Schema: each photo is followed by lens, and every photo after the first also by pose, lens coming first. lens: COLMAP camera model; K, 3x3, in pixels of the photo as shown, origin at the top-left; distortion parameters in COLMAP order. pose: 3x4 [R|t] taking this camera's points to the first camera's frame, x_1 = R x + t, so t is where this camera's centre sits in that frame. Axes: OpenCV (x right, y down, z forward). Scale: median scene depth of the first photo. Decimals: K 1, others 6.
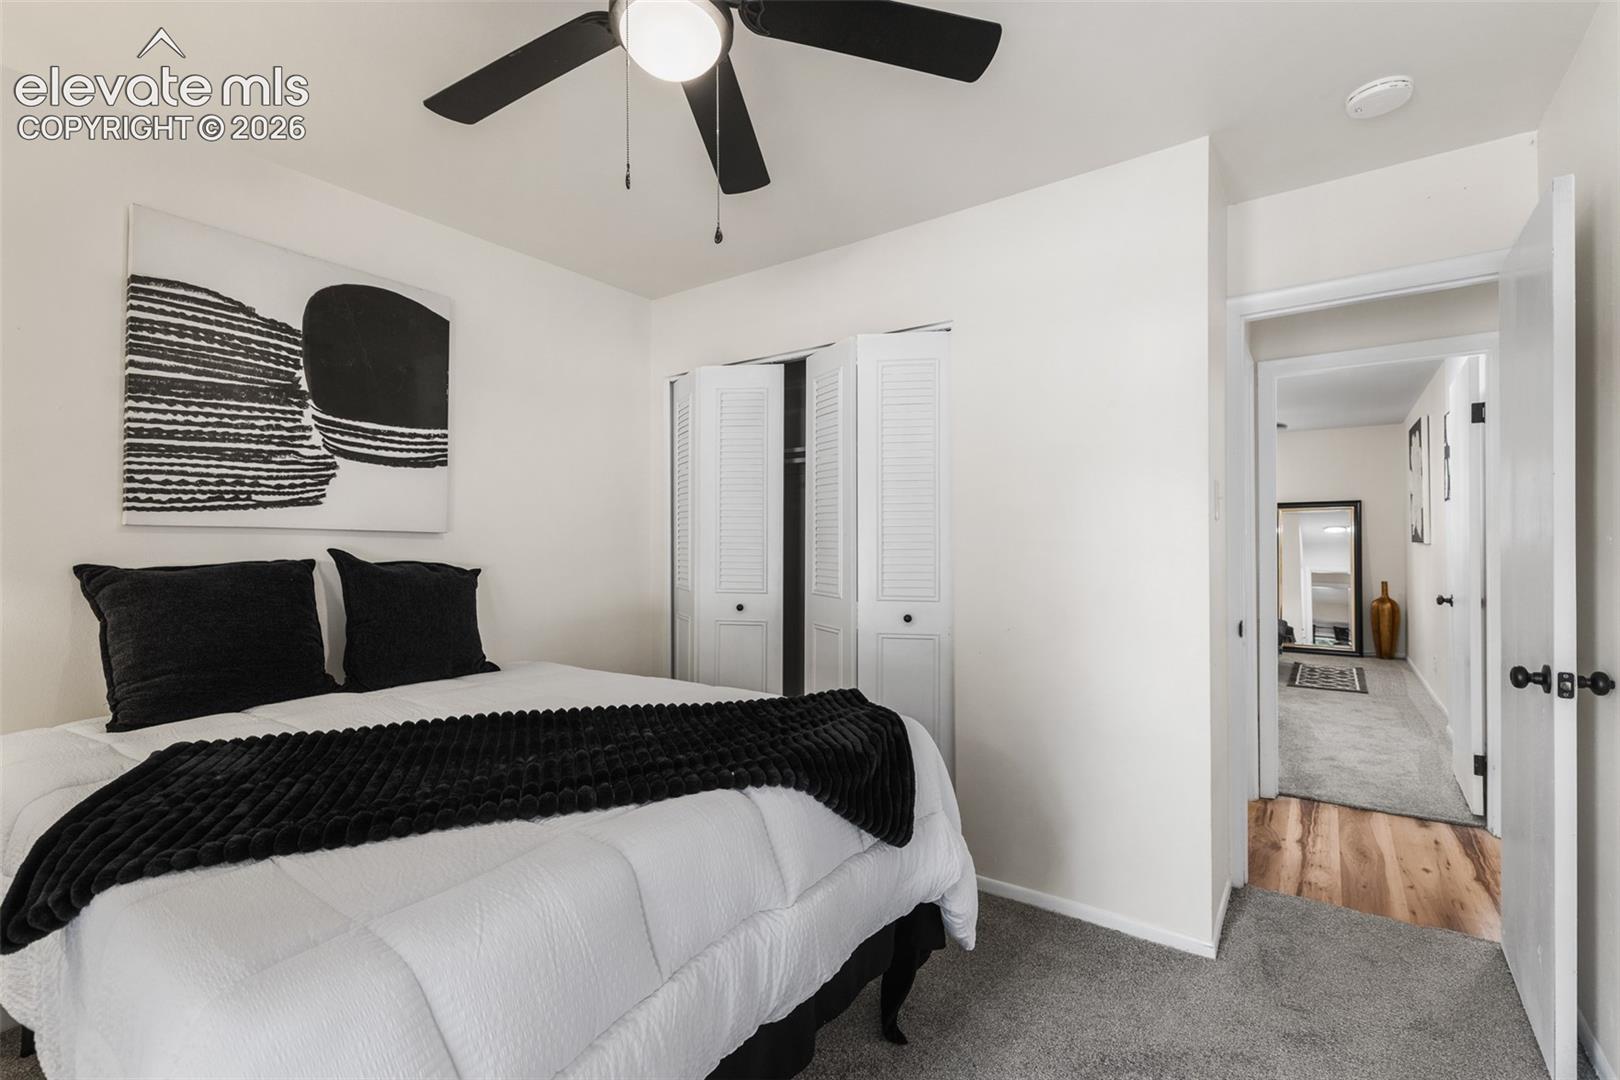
lens RADIAL K [[716.0, 0, 801.7], [0, 716.0, 546.3], [0, 0, 1]] dist [0.000098, -0.000420]
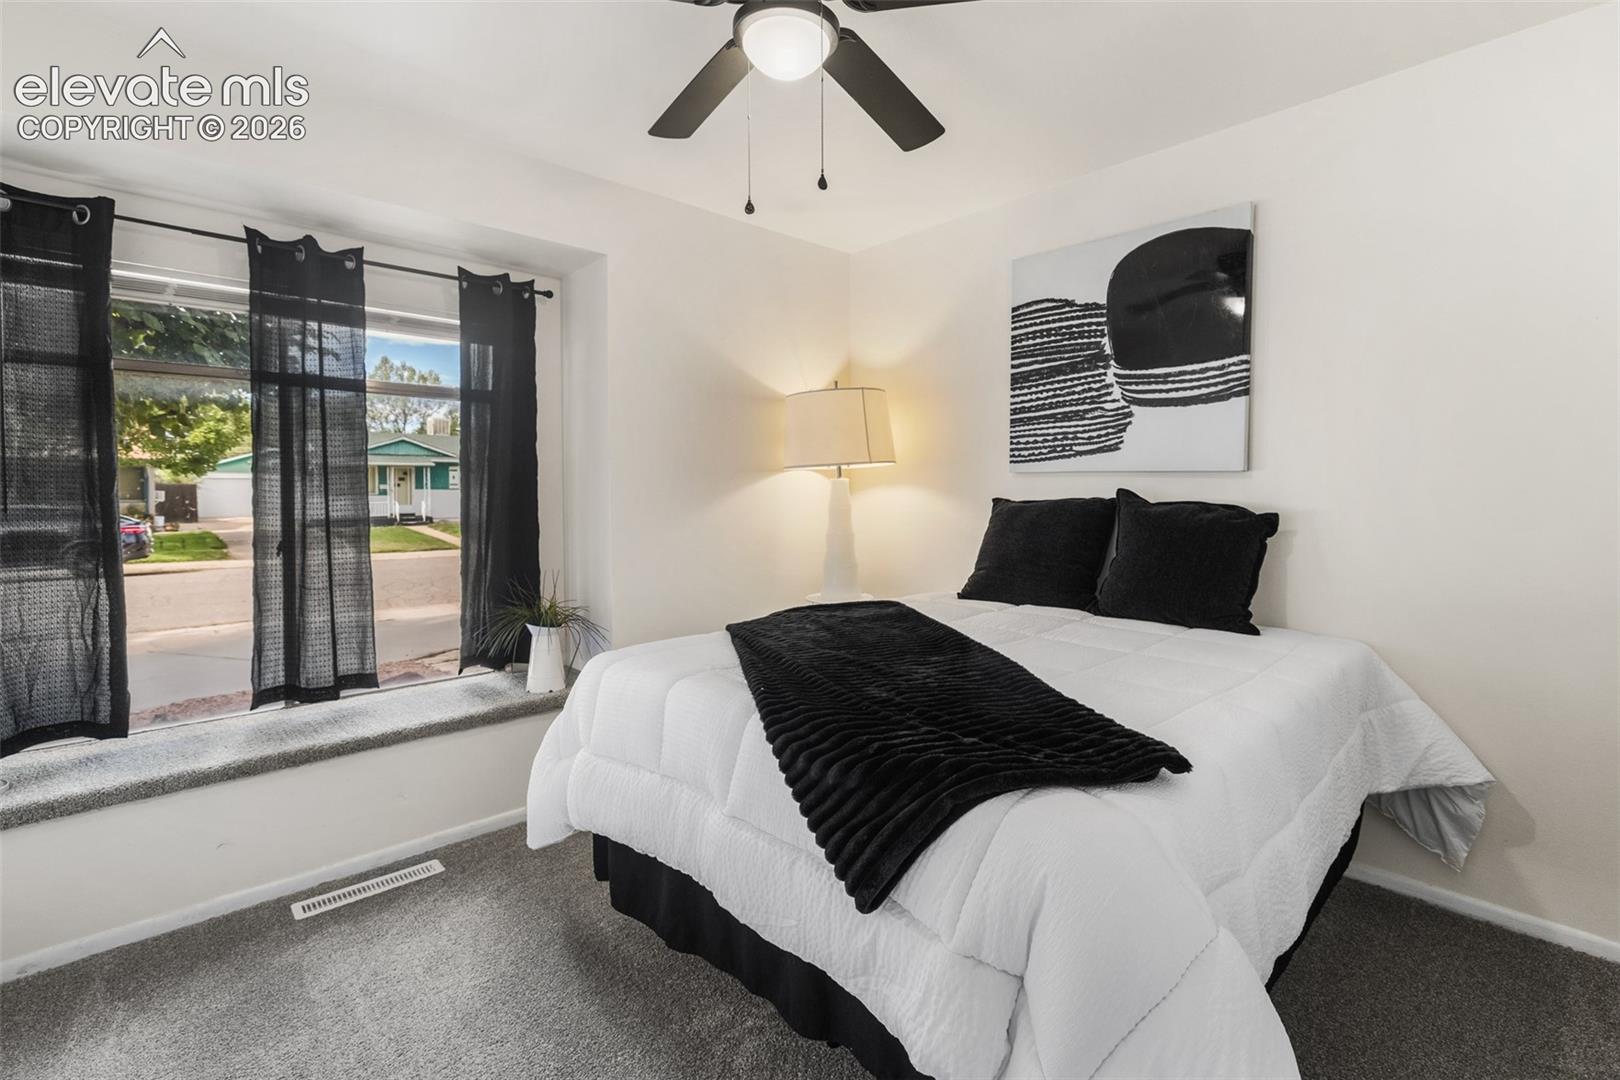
lens RADIAL K [[716.0, 0, 799.7], [0, 716.0, 514.9], [0, 0, 1]] dist [0.000098, -0.000420]
pose [[-0.204640, 0.039653, -0.978034, 0.592142], [0.000240, 0.999181, 0.040460, -0.000927], [0.978837, 0.008045, -0.204481, 0.776320]]
